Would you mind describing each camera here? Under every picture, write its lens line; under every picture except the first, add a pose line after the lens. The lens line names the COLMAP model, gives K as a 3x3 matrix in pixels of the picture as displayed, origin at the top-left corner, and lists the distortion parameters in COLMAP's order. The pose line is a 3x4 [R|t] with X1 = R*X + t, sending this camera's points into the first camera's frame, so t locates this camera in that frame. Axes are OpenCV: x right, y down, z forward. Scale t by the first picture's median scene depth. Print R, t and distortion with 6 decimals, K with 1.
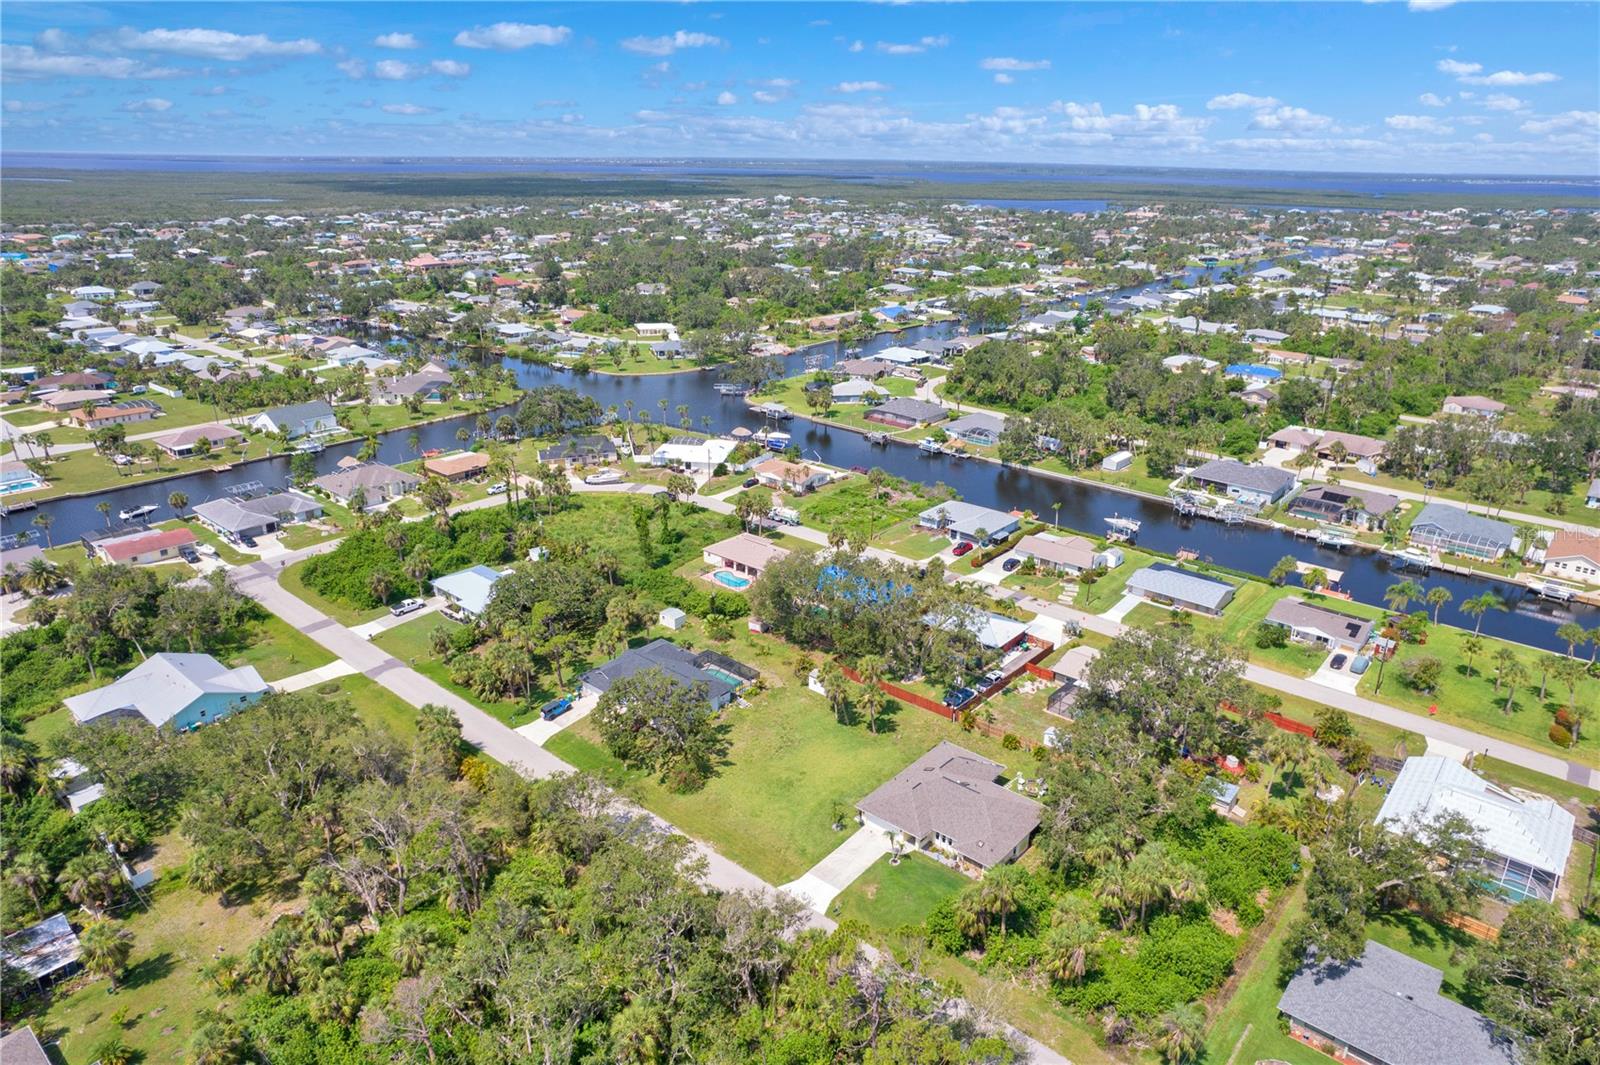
lens RADIAL K [[1023.2, 0, 802.9], [0, 1023.2, 531.4], [0, 0, 1]] dist [-0.080247, 0.073222]
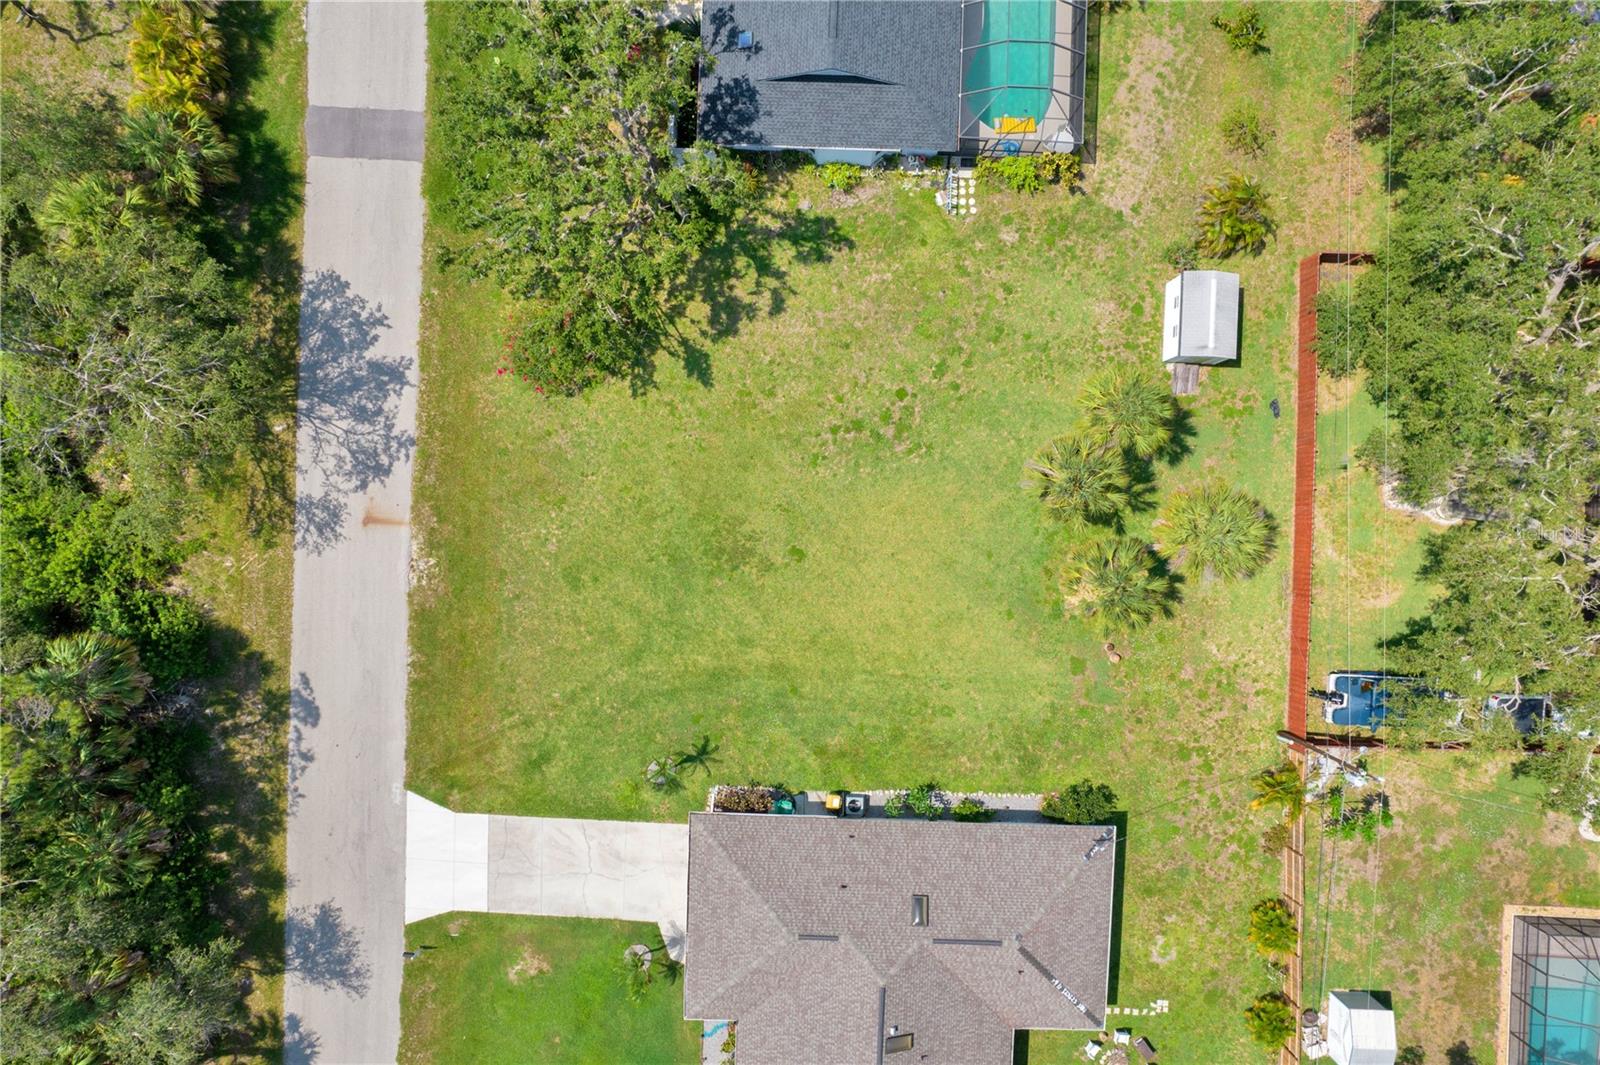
lens RADIAL K [[1023.2, 0, 802.9], [0, 1023.2, 531.4], [0, 0, 1]] dist [-0.080247, 0.073222]
pose [[0.624871, 0.780569, -0.015764, 0.000849], [-0.257133, 0.224824, 0.939860, -0.068207], [0.737170, -0.583237, 0.341196, 0.529556]]
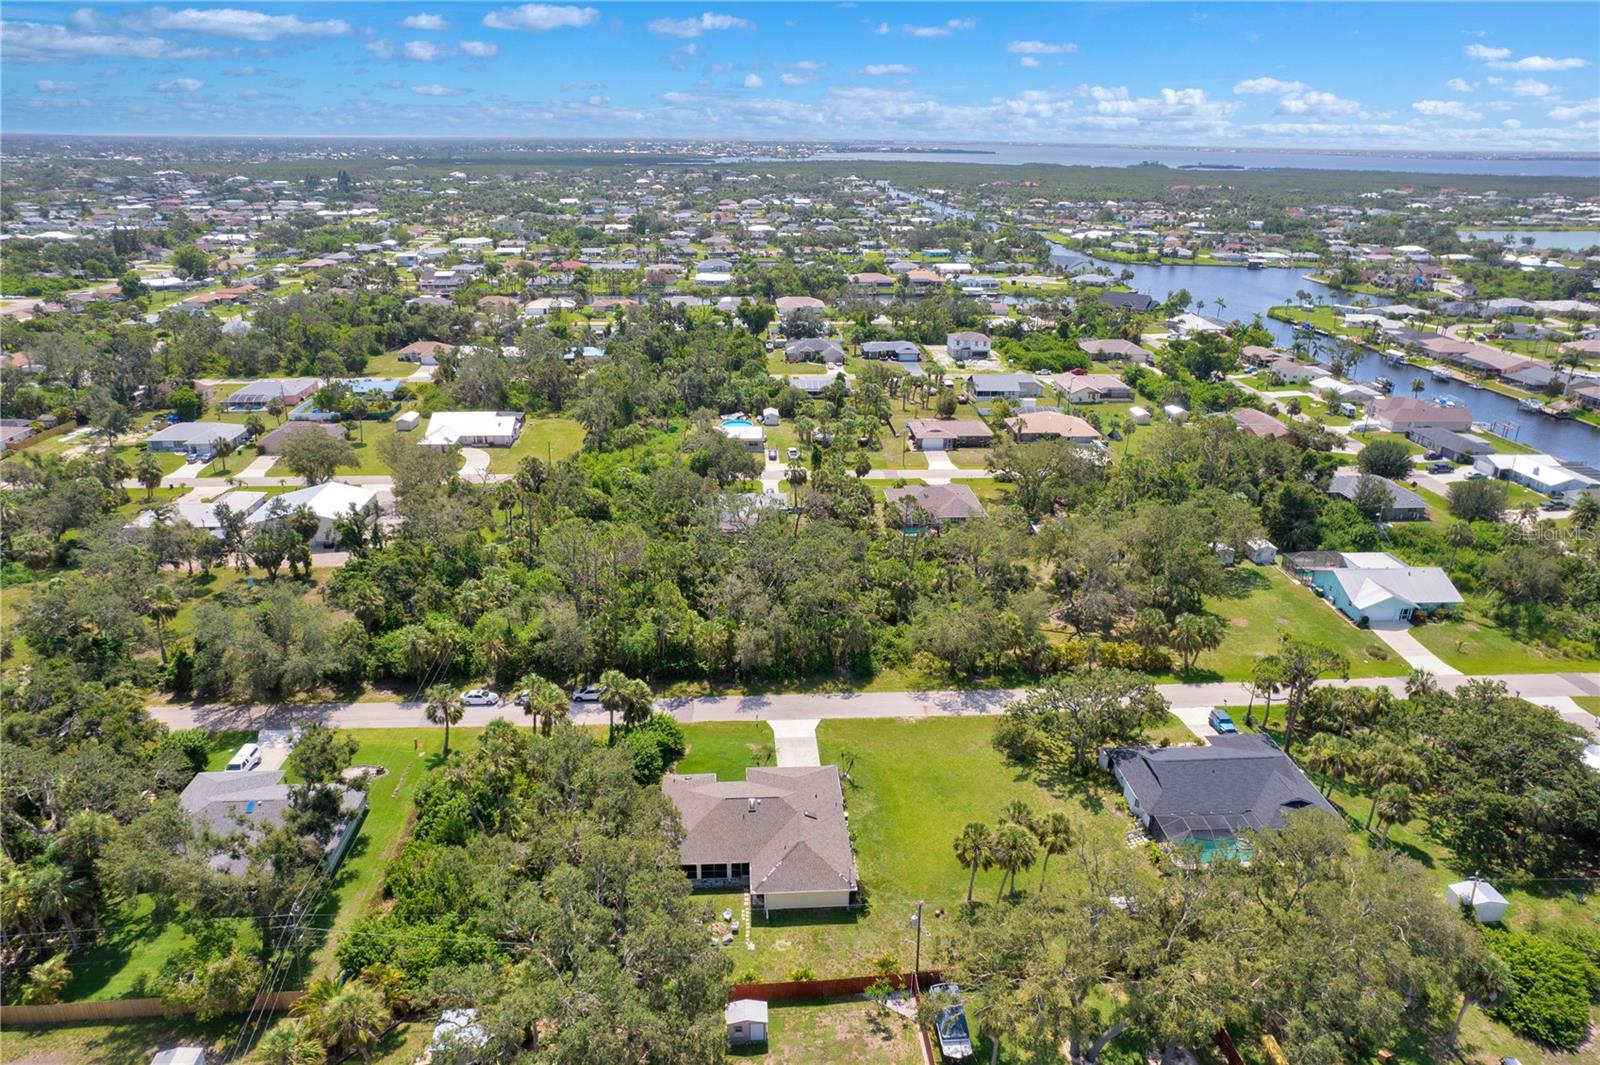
lens RADIAL K [[1032.0, 0, 805.1], [0, 1032.0, 518.1], [0, 0, 1]] dist [-0.088038, 0.086677]
pose [[-0.712035, 0.225652, -0.664897, 0.341347], [-0.267107, 0.788705, 0.553714, -0.217090], [0.649354, 0.571862, -0.501312, 0.721603]]
